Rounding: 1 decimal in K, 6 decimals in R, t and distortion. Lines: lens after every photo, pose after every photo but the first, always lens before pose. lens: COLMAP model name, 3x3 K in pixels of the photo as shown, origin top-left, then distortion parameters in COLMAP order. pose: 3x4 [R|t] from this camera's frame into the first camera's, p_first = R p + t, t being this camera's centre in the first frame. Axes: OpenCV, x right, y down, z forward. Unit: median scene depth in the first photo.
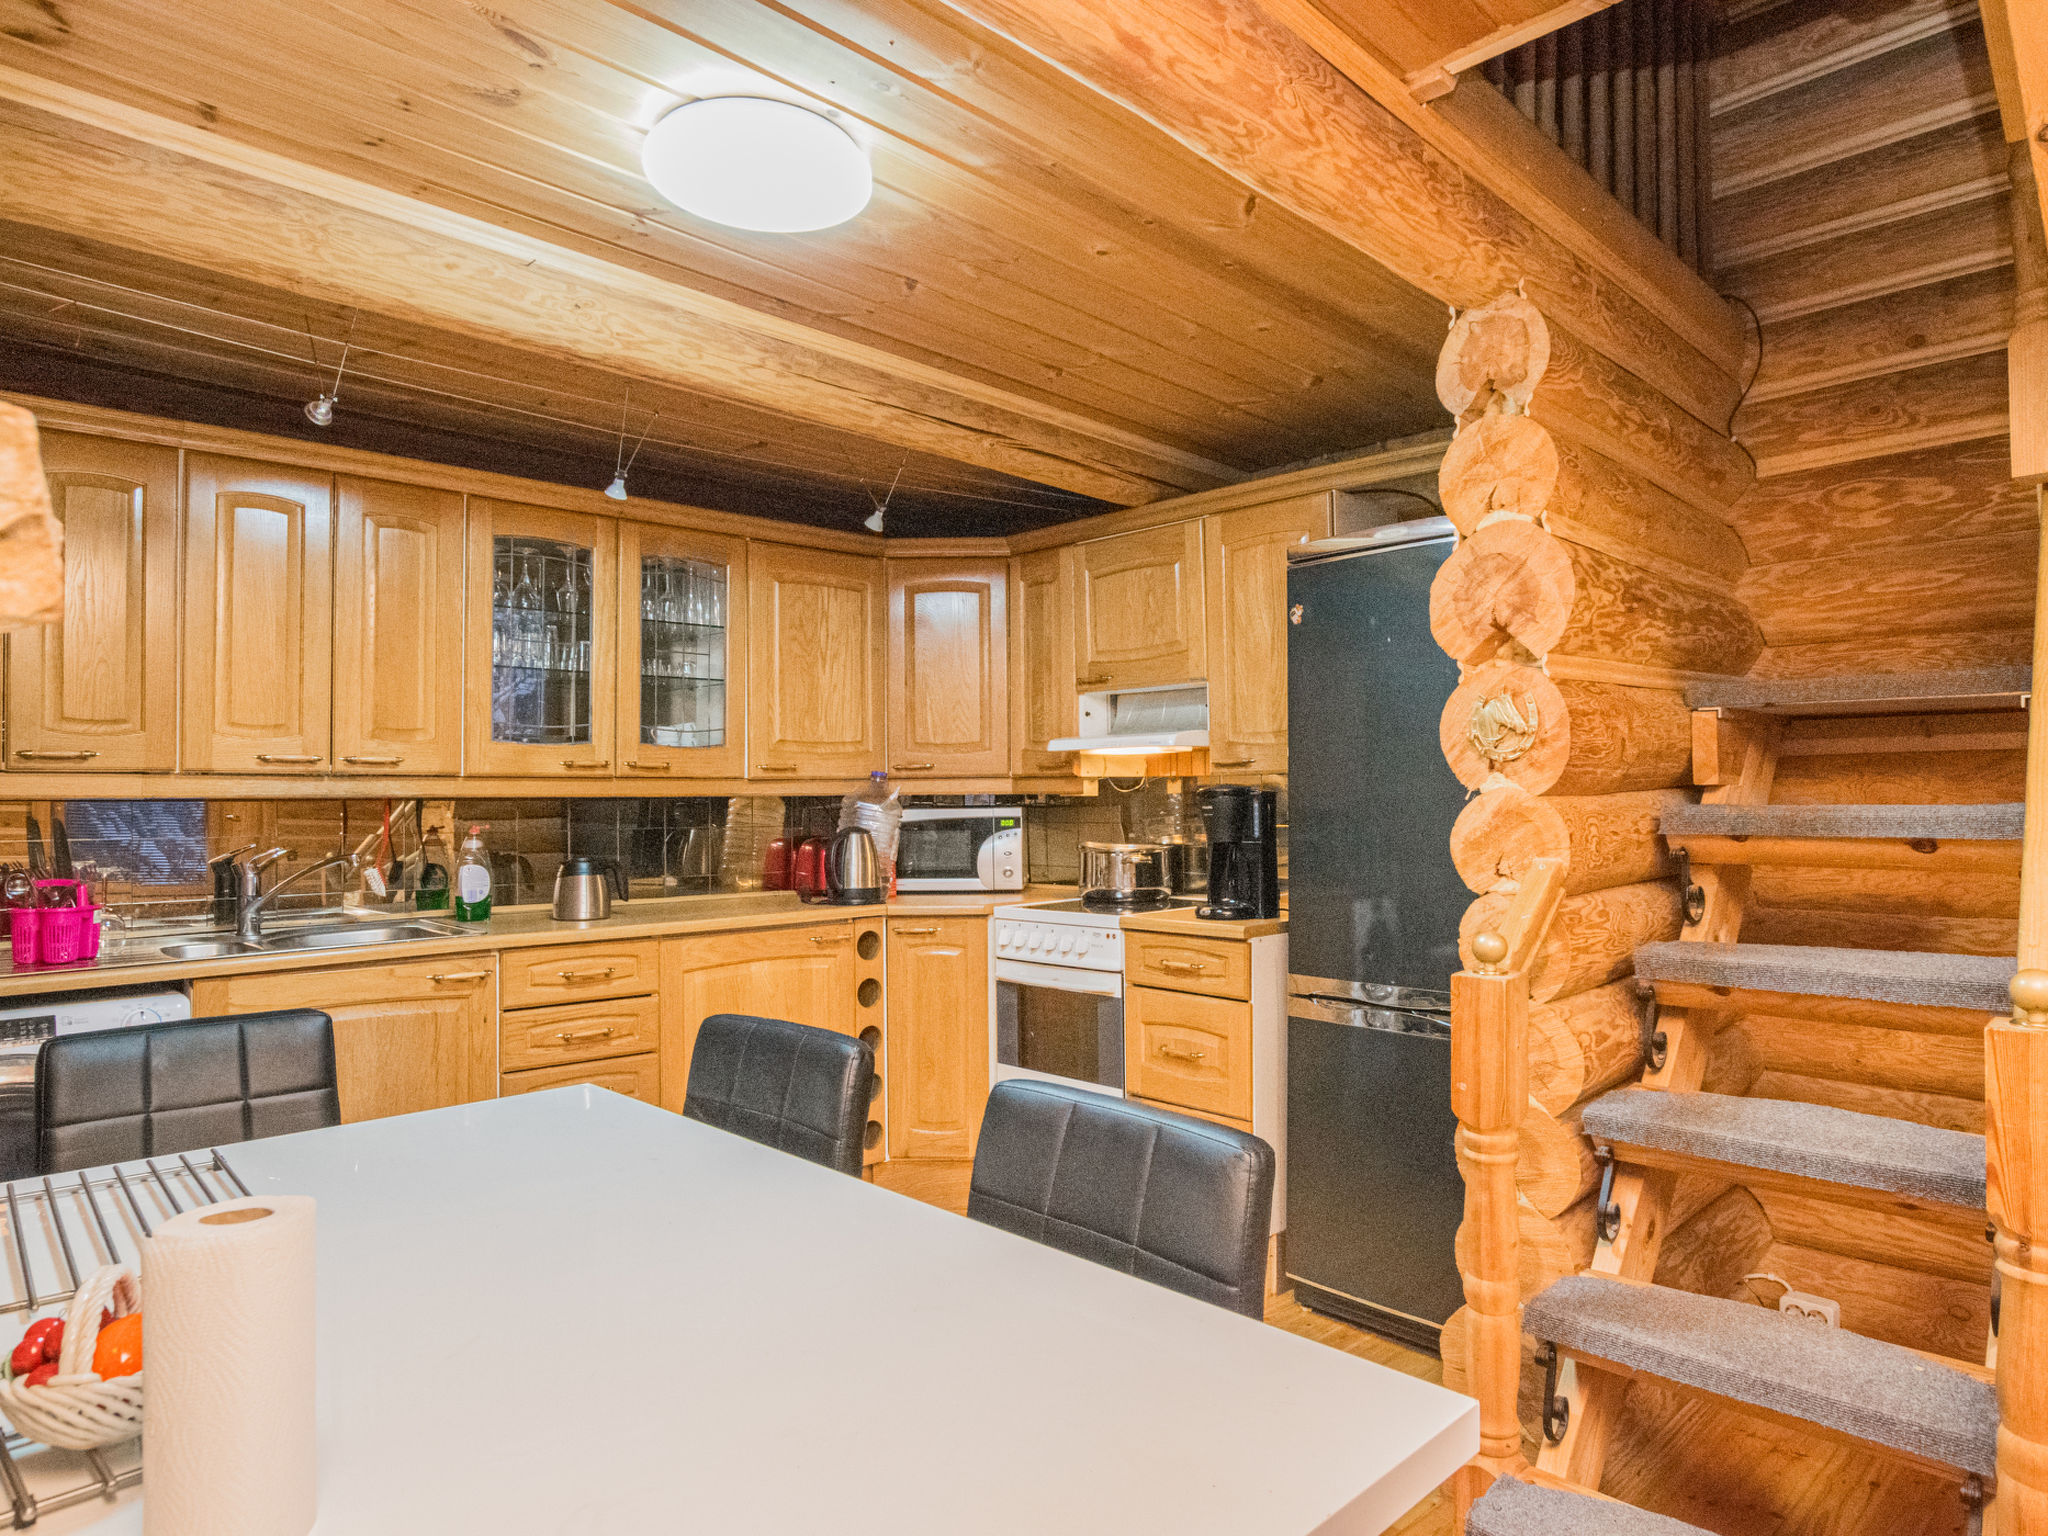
lens RADIAL K [[1203.6, 0, 1087.8], [0, 1203.6, 773.6], [0, 0, 1]] dist [-0.042743, -0.000353]
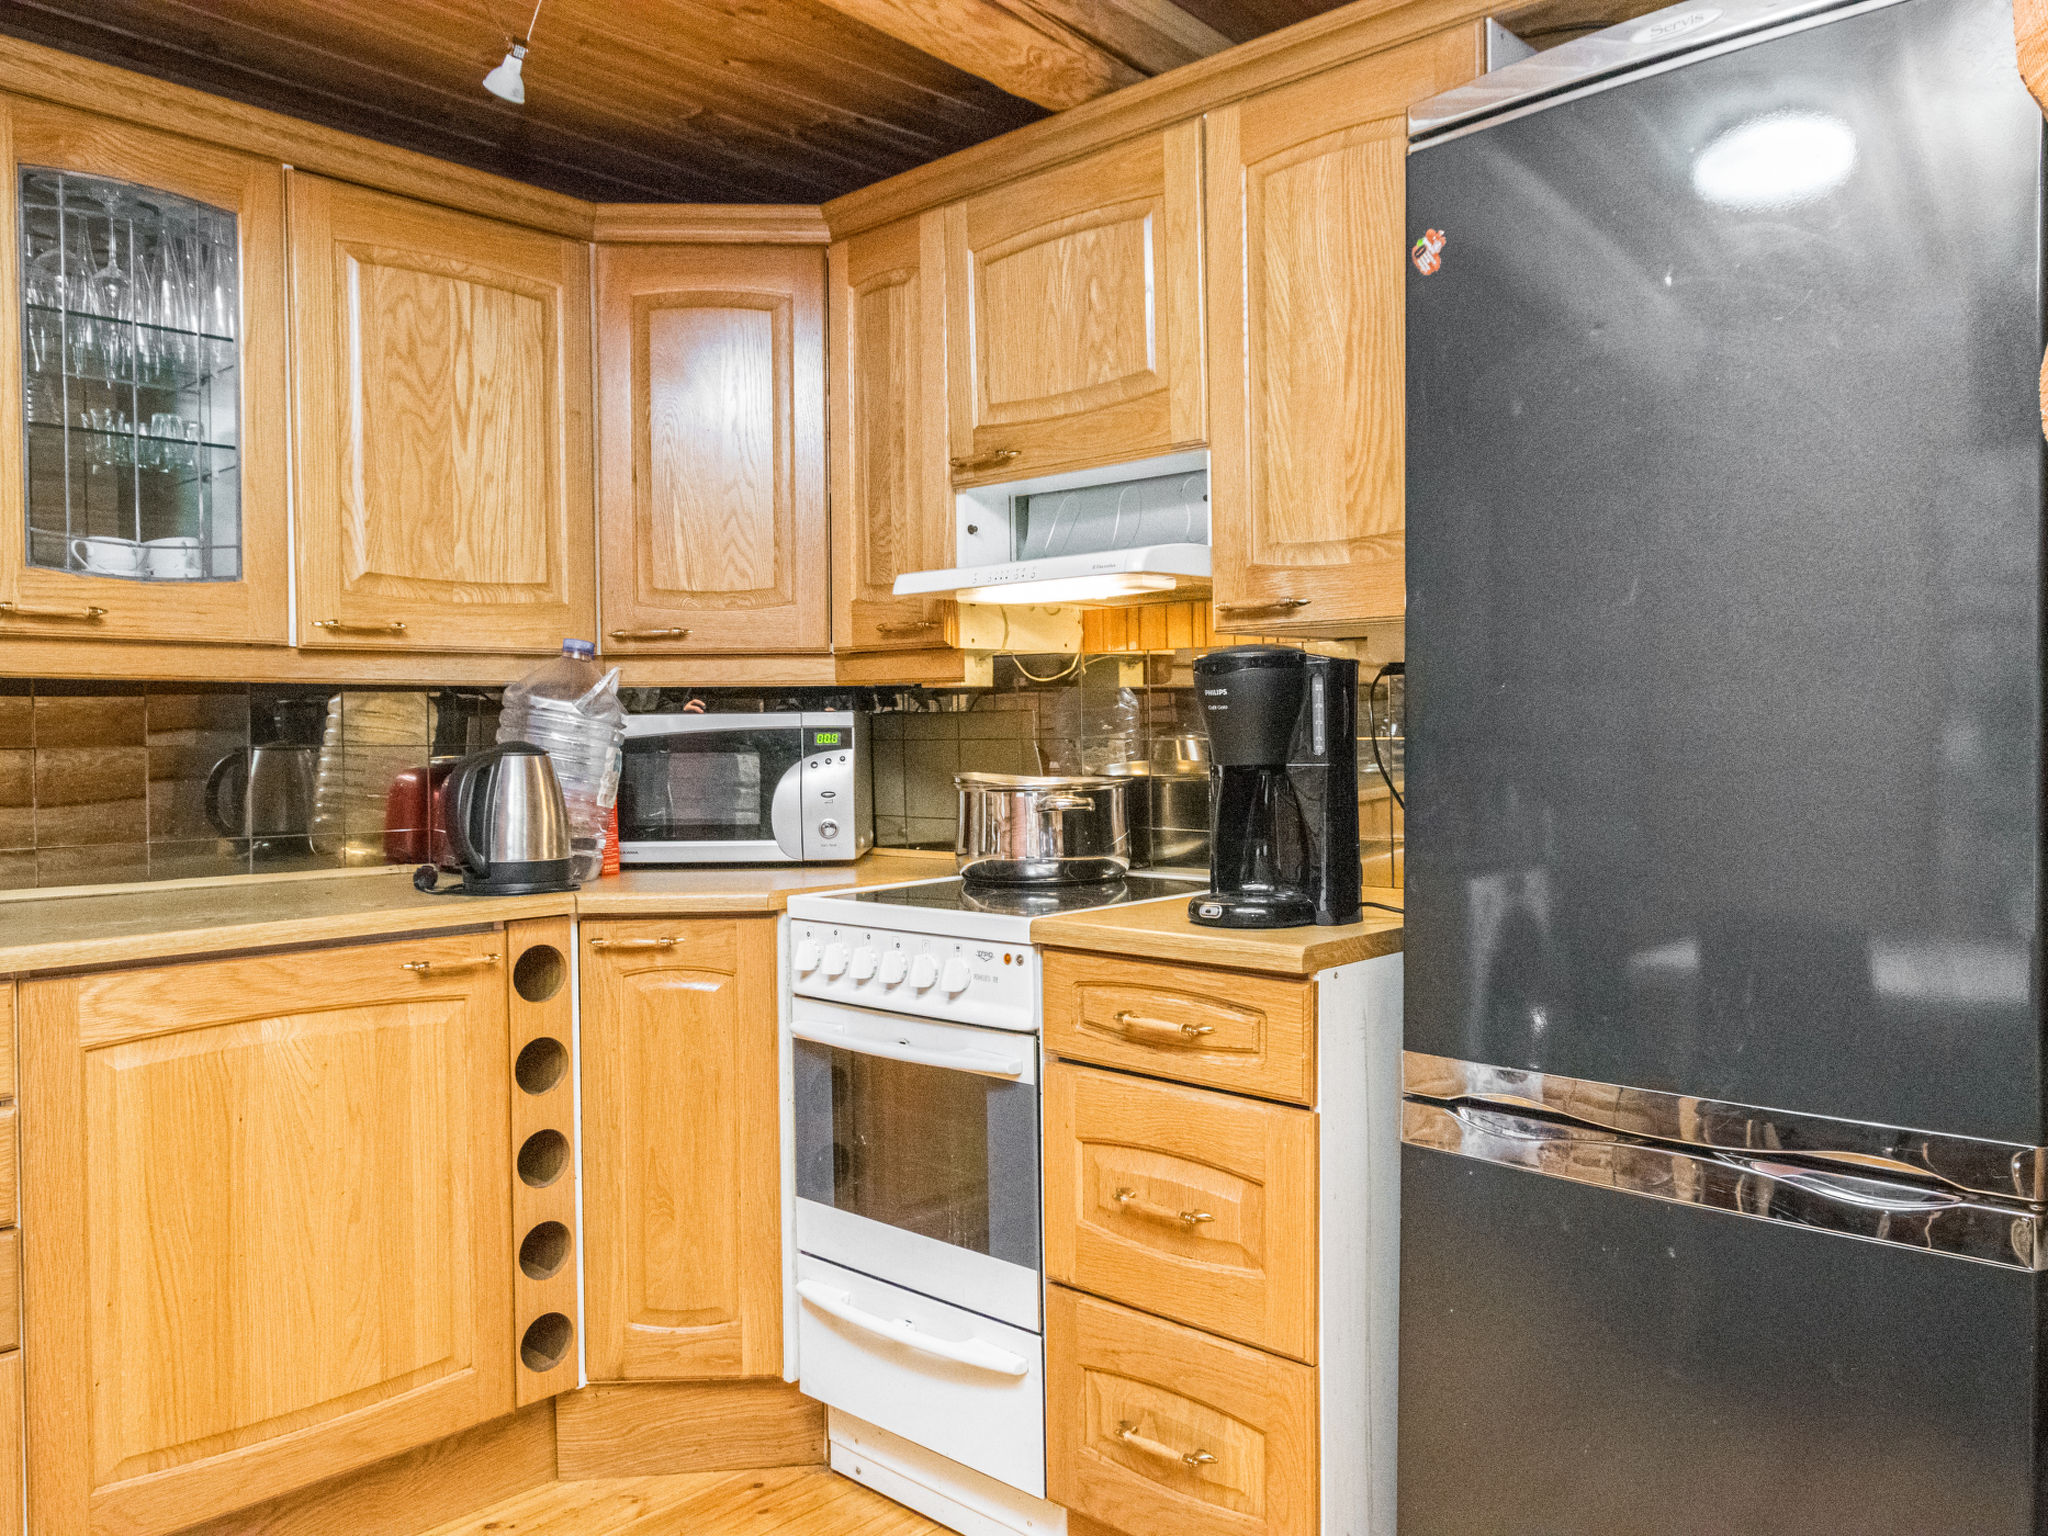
lens RADIAL K [[1433.6, 0, 1134.1], [0, 1433.6, 765.3], [0, 0, 1]] dist [0.000909, 0.002279]
pose [[0.995522, -0.000100, 0.094531, 0.011302], [-0.003659, 0.999209, 0.039586, 0.029409], [-0.094460, -0.039755, 0.994735, 0.371120]]
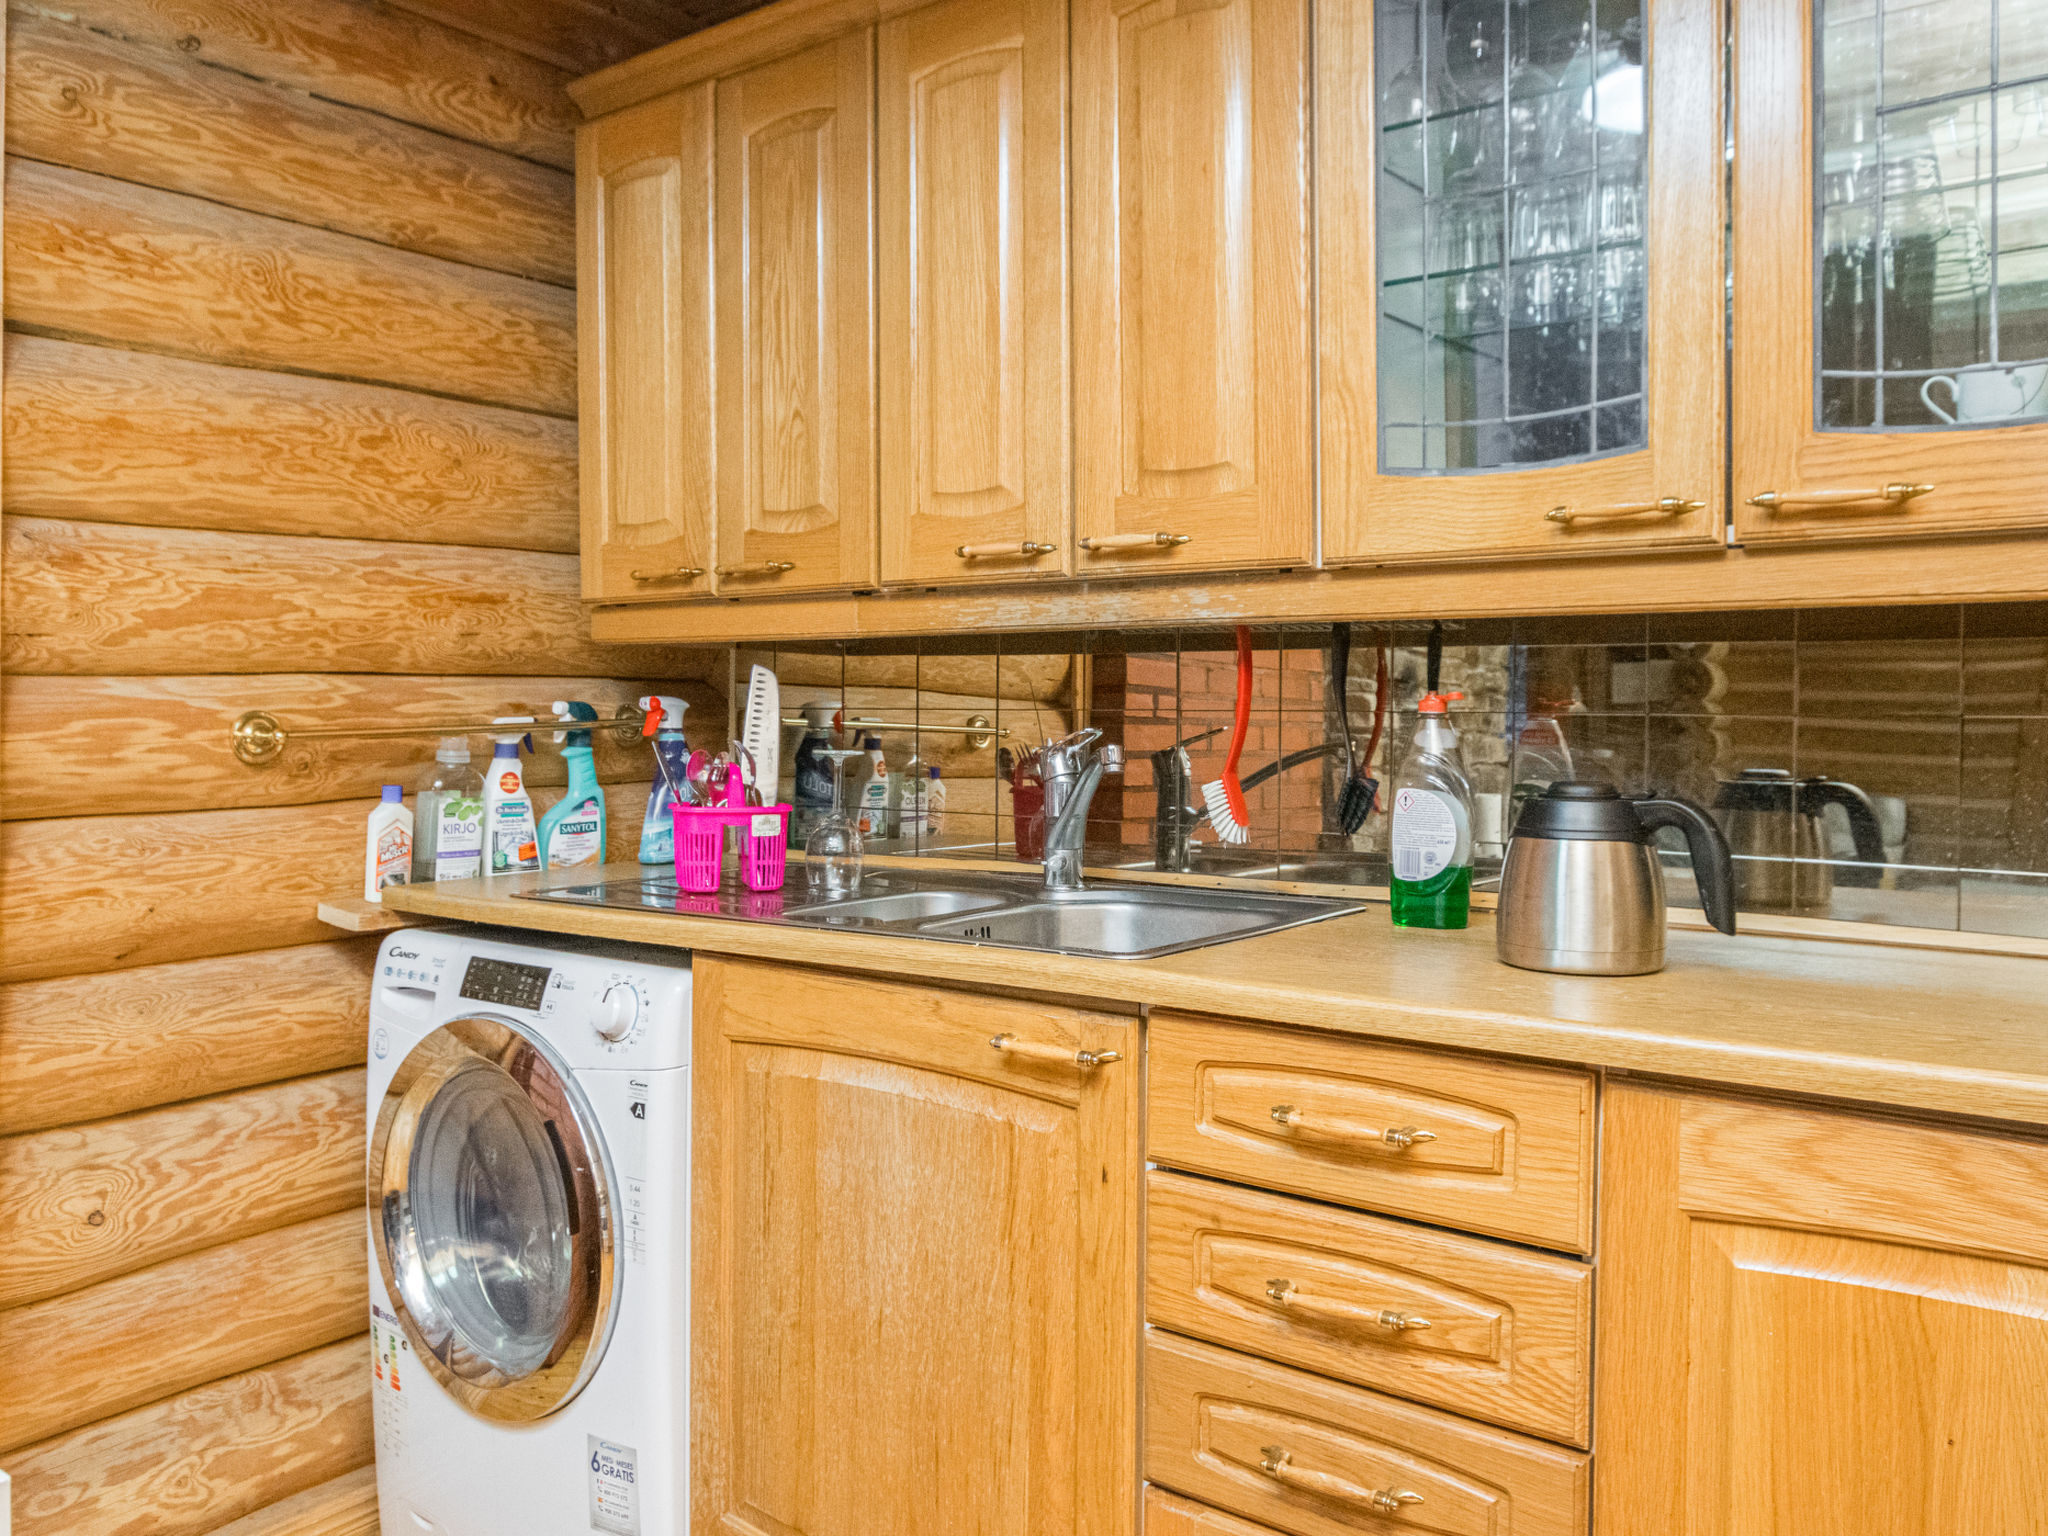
lens RADIAL K [[1603.1, 0, 1024.9], [0, 1603.1, 729.1], [0, 0, 1]] dist [-0.004968, 0.002527]
pose [[0.123710, 0.022634, -0.992060, 0.010271], [0.017160, 0.999542, 0.024944, 0.035687], [0.992170, -0.020110, 0.123265, 0.709385]]
